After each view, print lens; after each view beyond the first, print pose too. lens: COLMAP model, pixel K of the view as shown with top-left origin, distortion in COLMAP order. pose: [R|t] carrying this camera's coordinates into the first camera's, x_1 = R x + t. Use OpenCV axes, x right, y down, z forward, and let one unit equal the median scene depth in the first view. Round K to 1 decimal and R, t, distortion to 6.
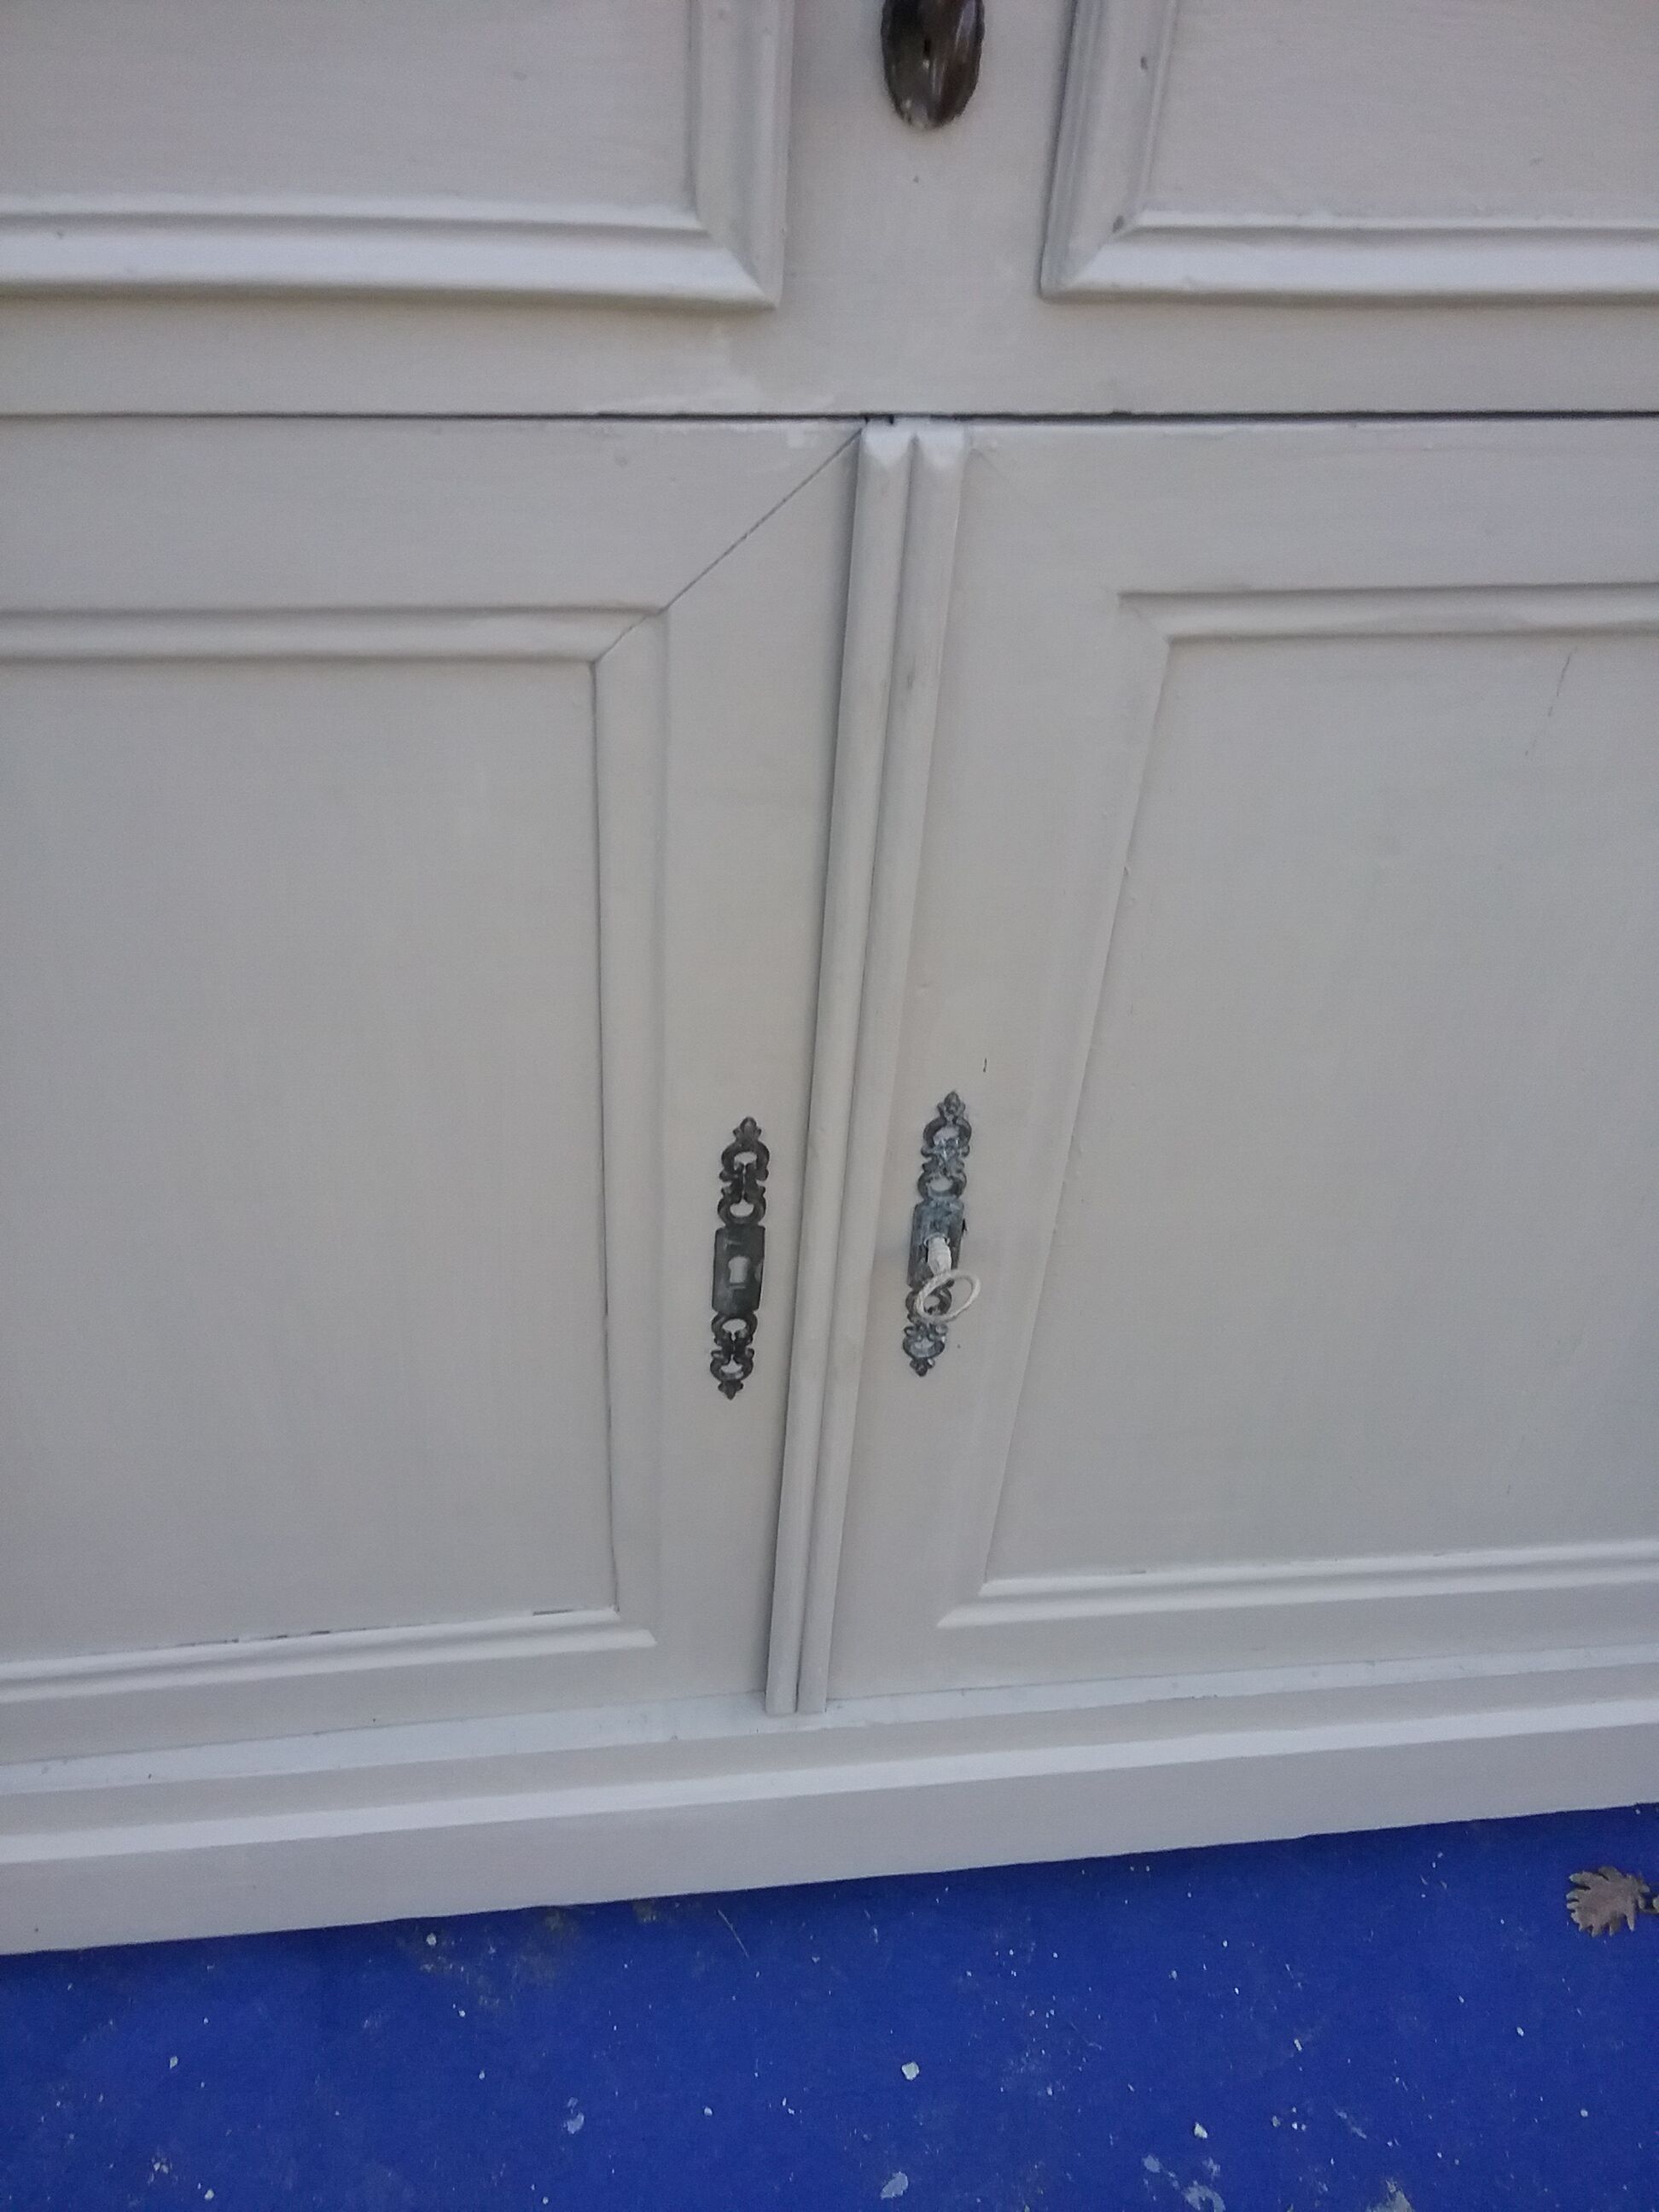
lens RADIAL K [[2059.9, 0, 829.5], [0, 2059.9, 1106.0], [0, 0, 1]] dist [0.086838, -0.183925]
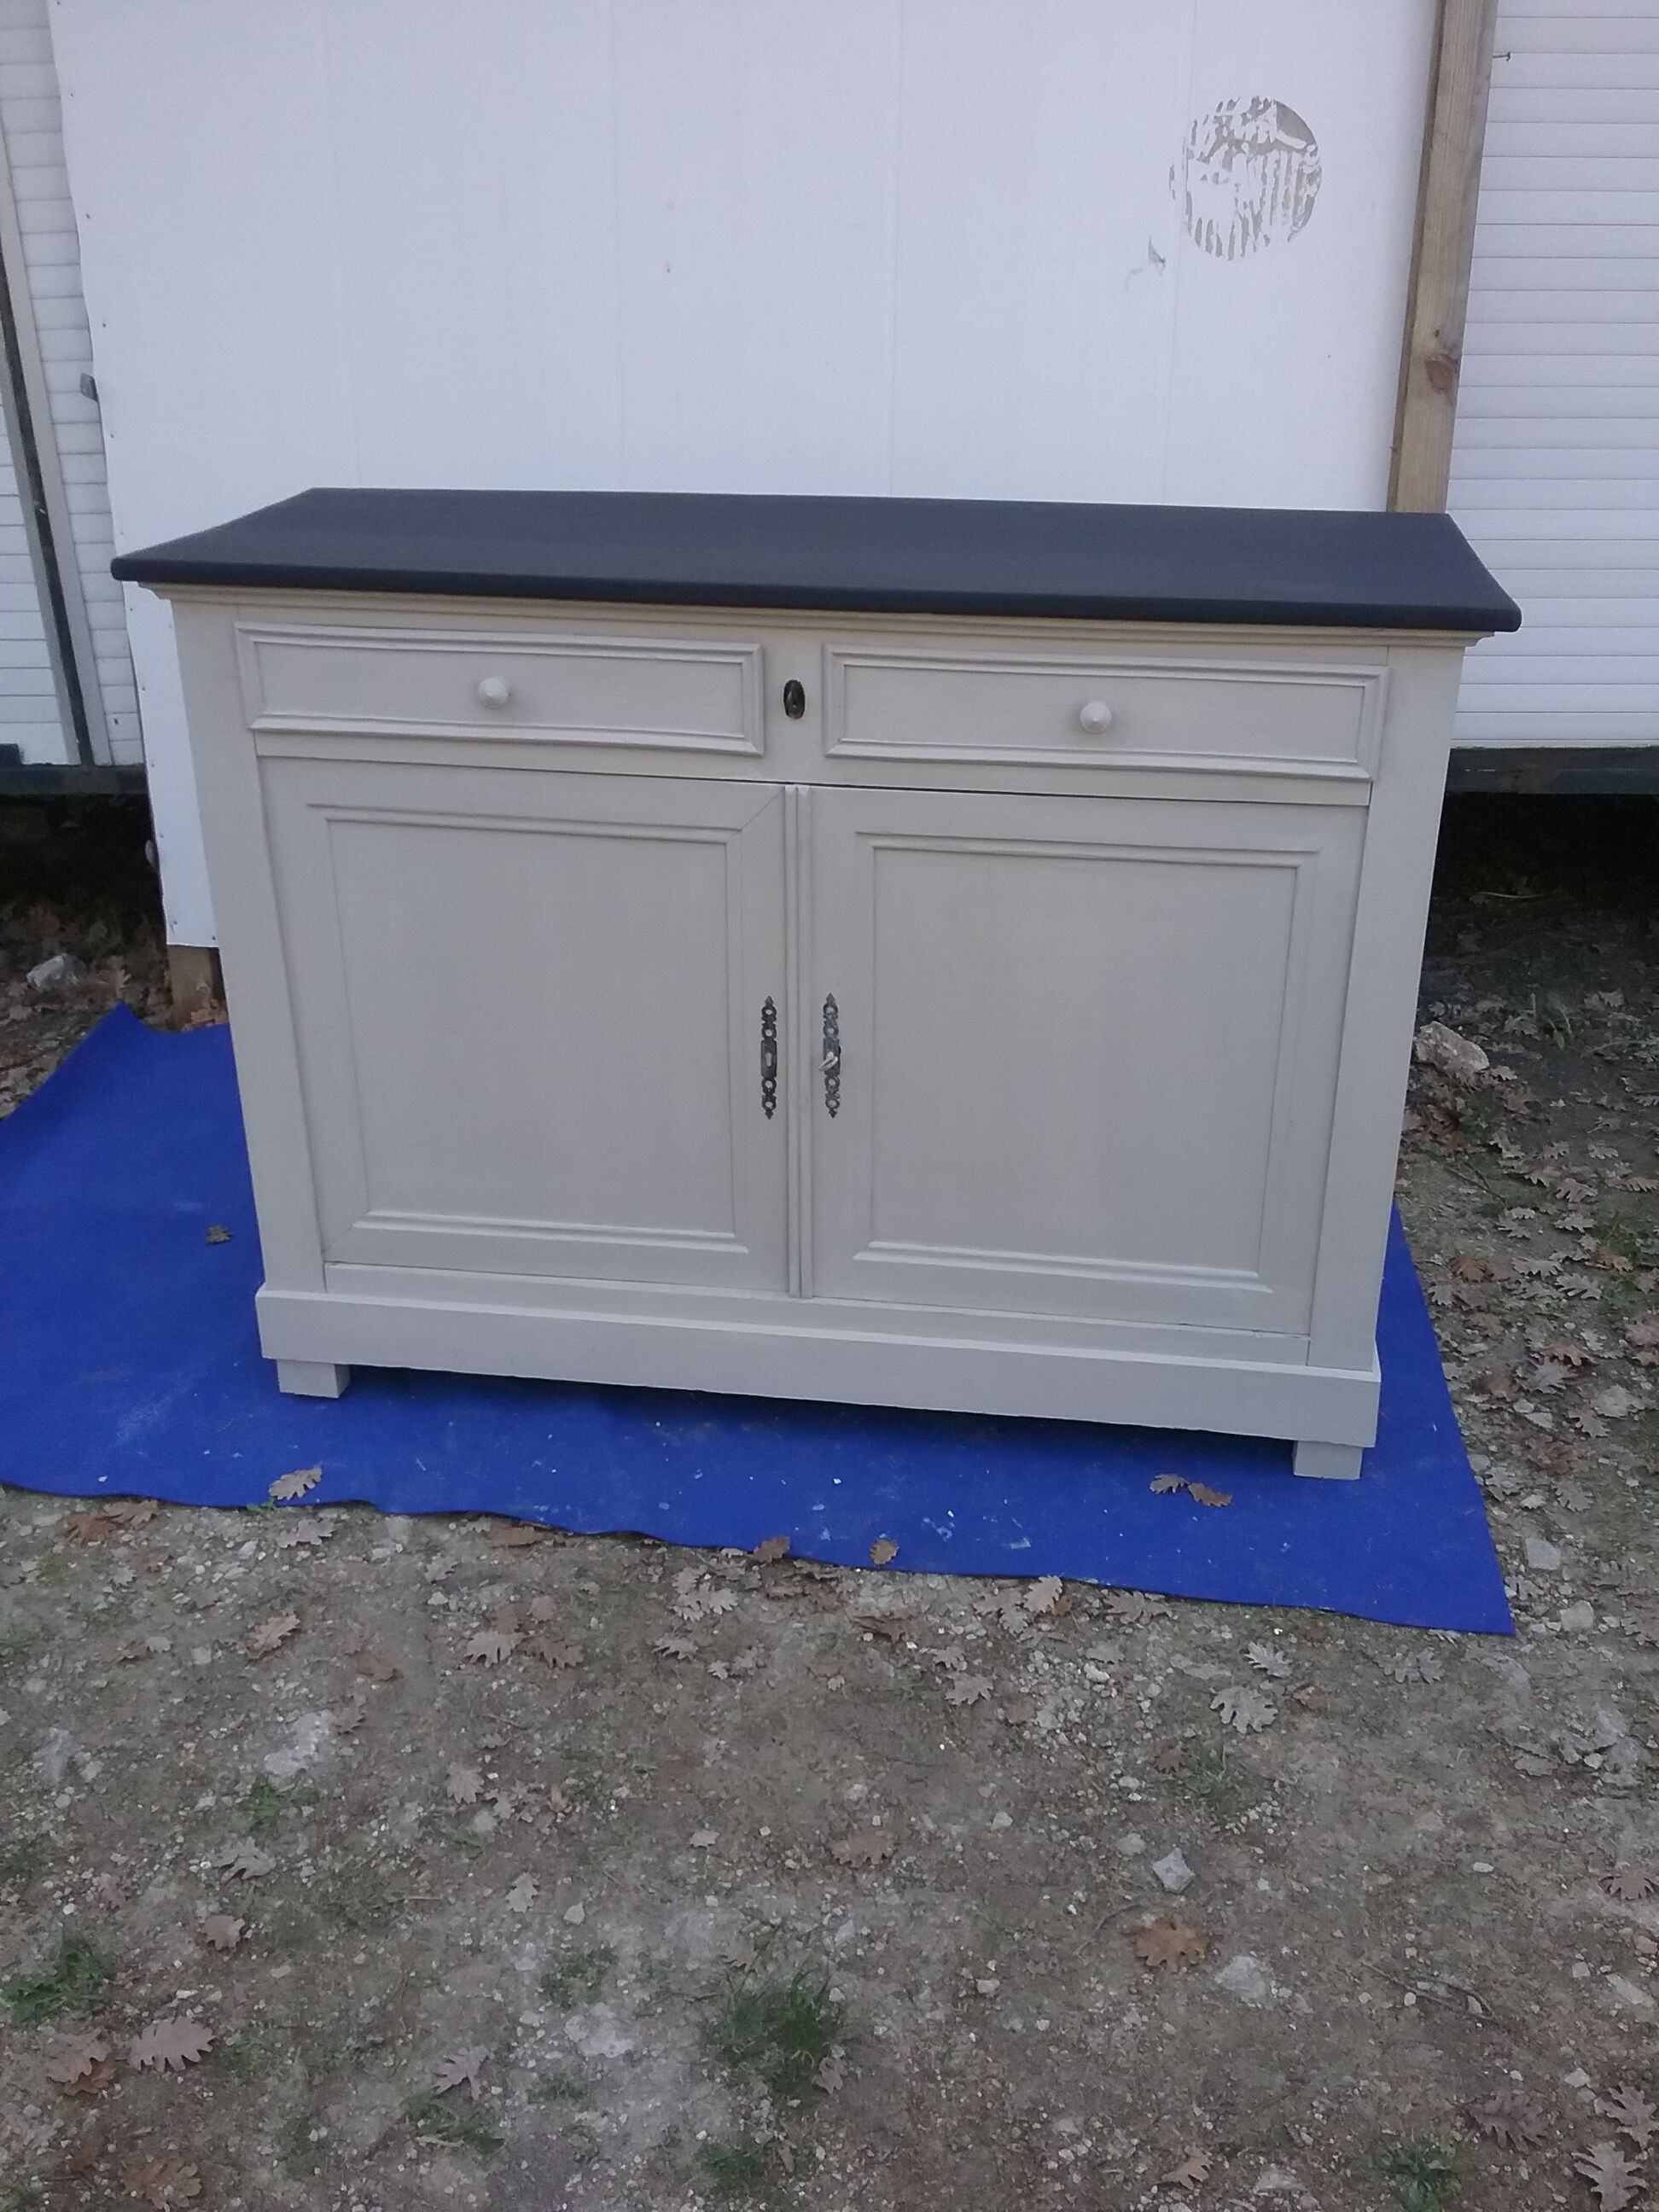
lens RADIAL K [[2052.1, 0, 838.0], [0, 2052.1, 1075.8], [0, 0, 1]] dist [0.076940, -0.153769]
pose [[0.965091, 0.054437, -0.256195, 0.878070], [-0.138537, 0.936225, -0.322941, 1.122563], [0.222276, 0.347160, 0.911084, -1.853778]]
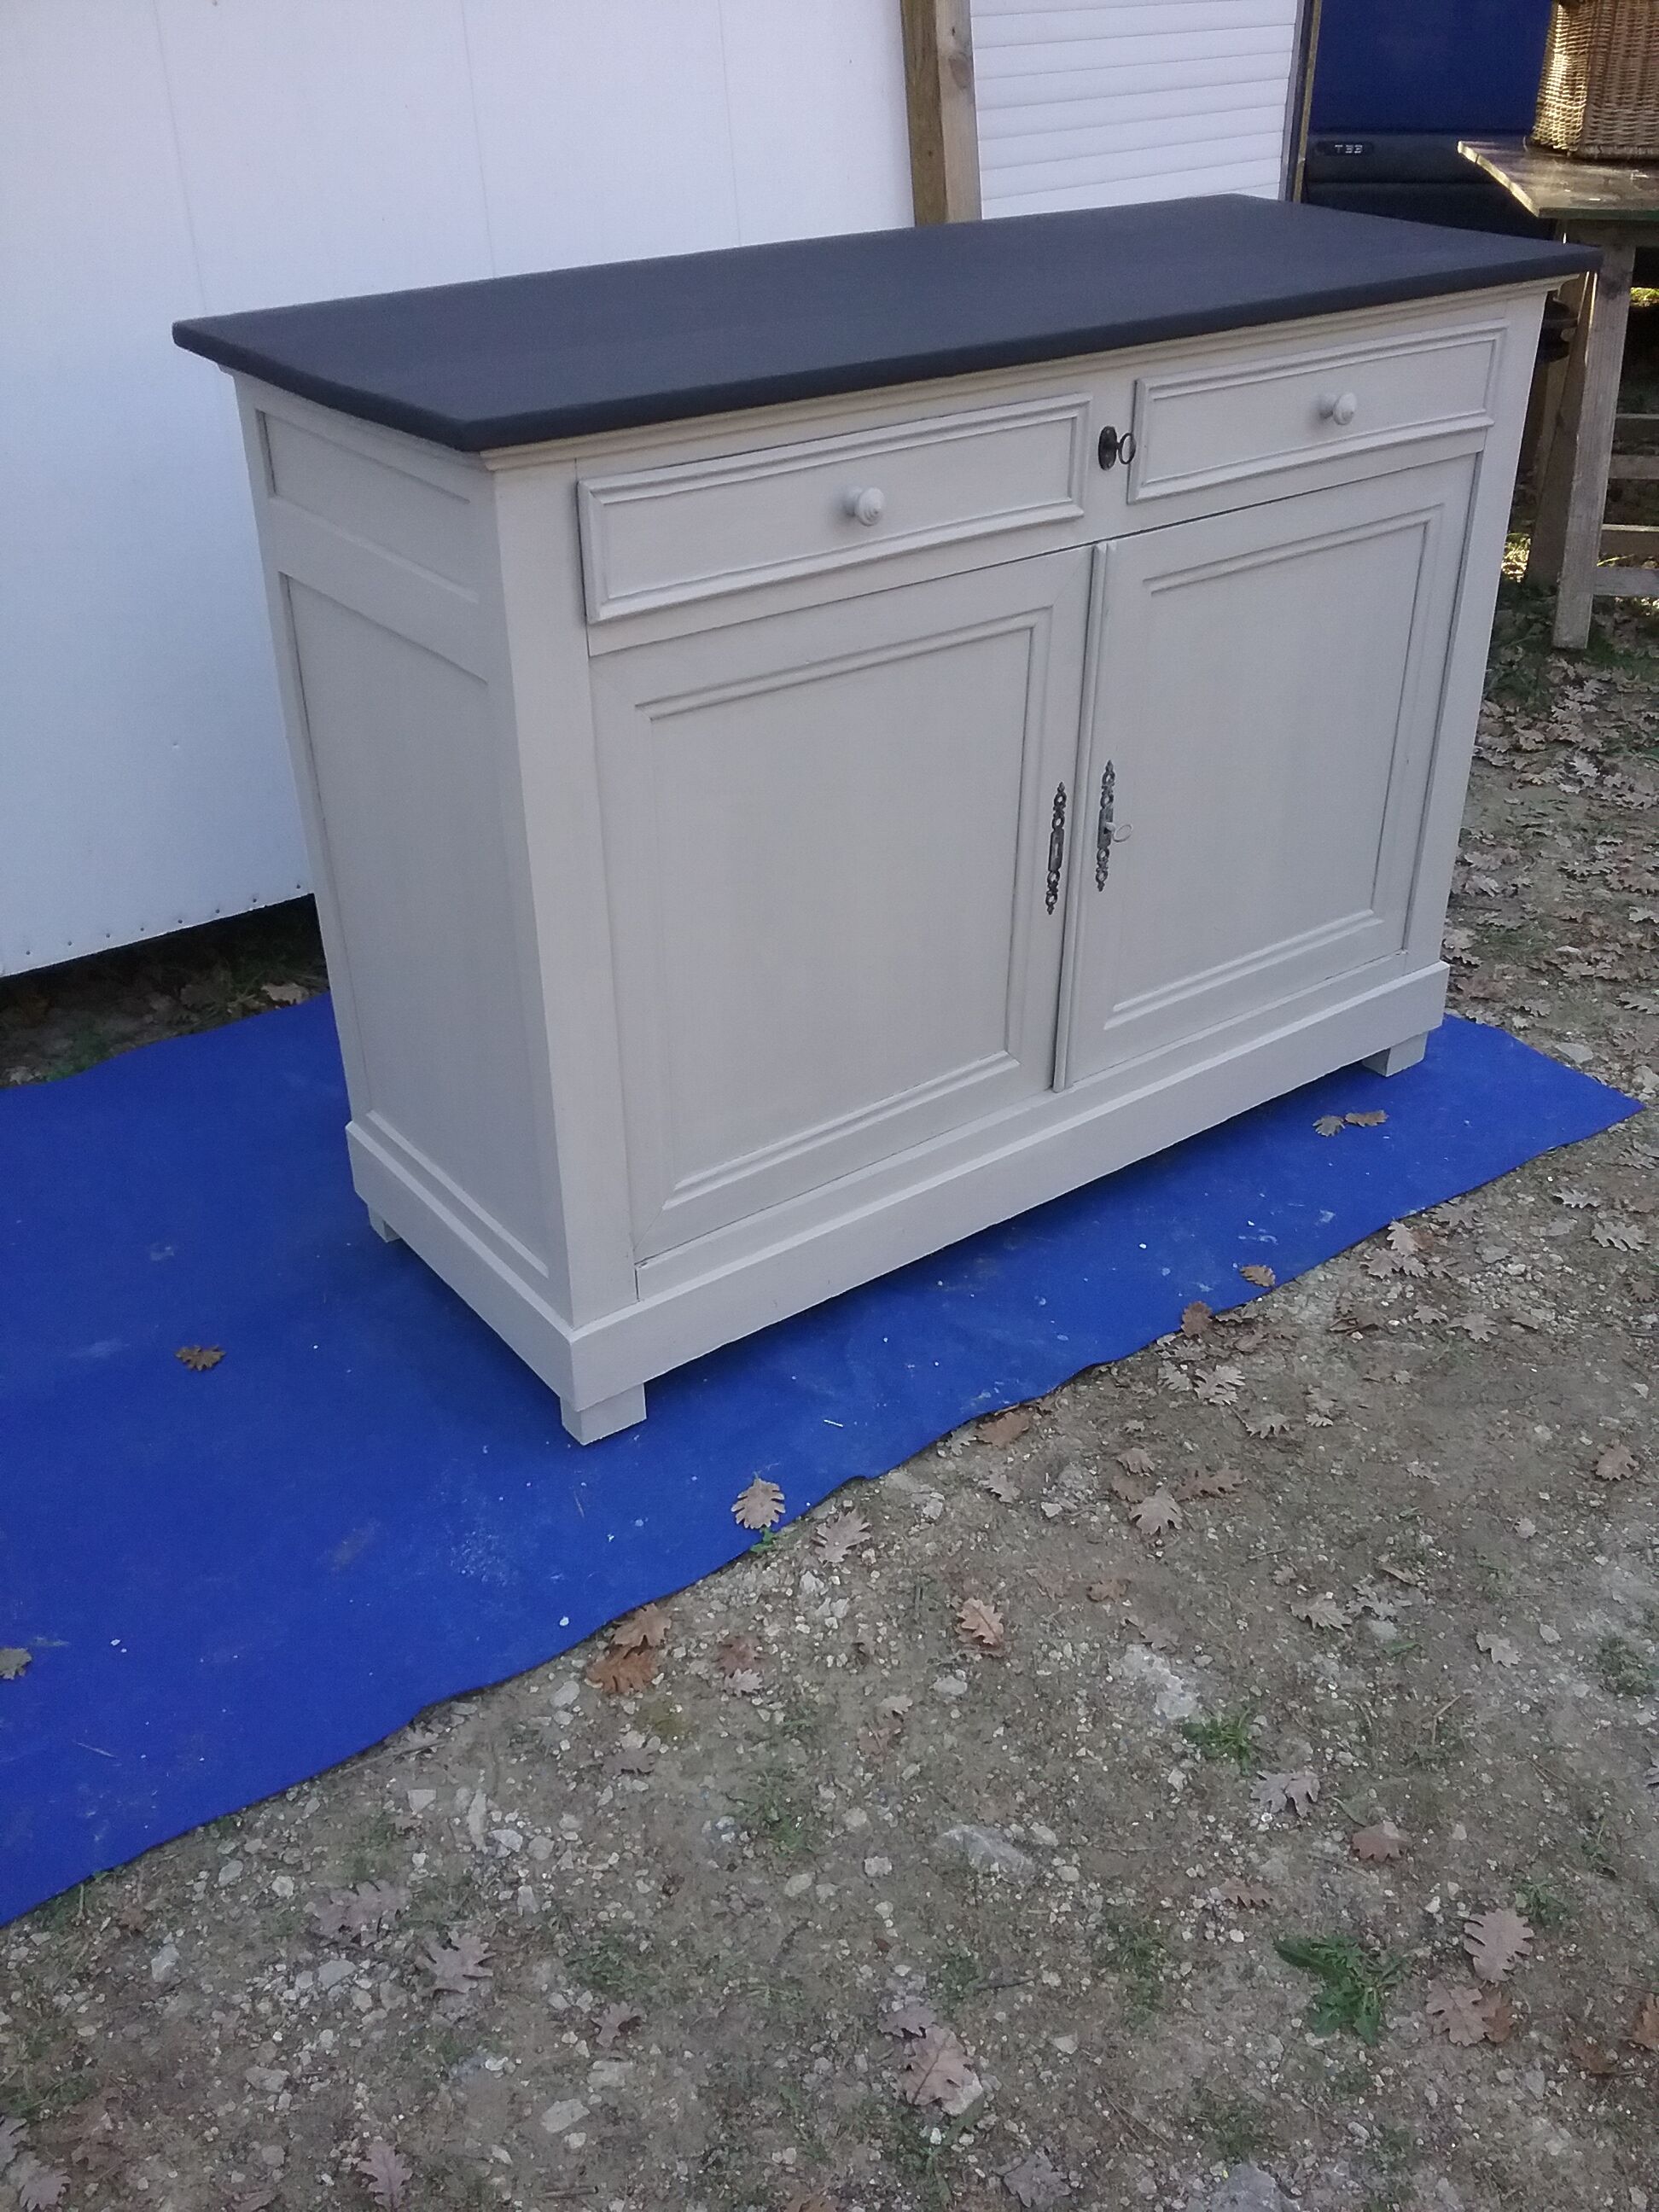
lens RADIAL K [[2059.9, 0, 829.5], [0, 2059.9, 1106.0], [0, 0, 1]] dist [0.086838, -0.183925]
pose [[0.861693, -0.307965, 0.403290, -1.669777], [0.385717, 0.913941, -0.126231, 0.678900], [-0.329709, 0.264328, 0.906324, -1.514981]]
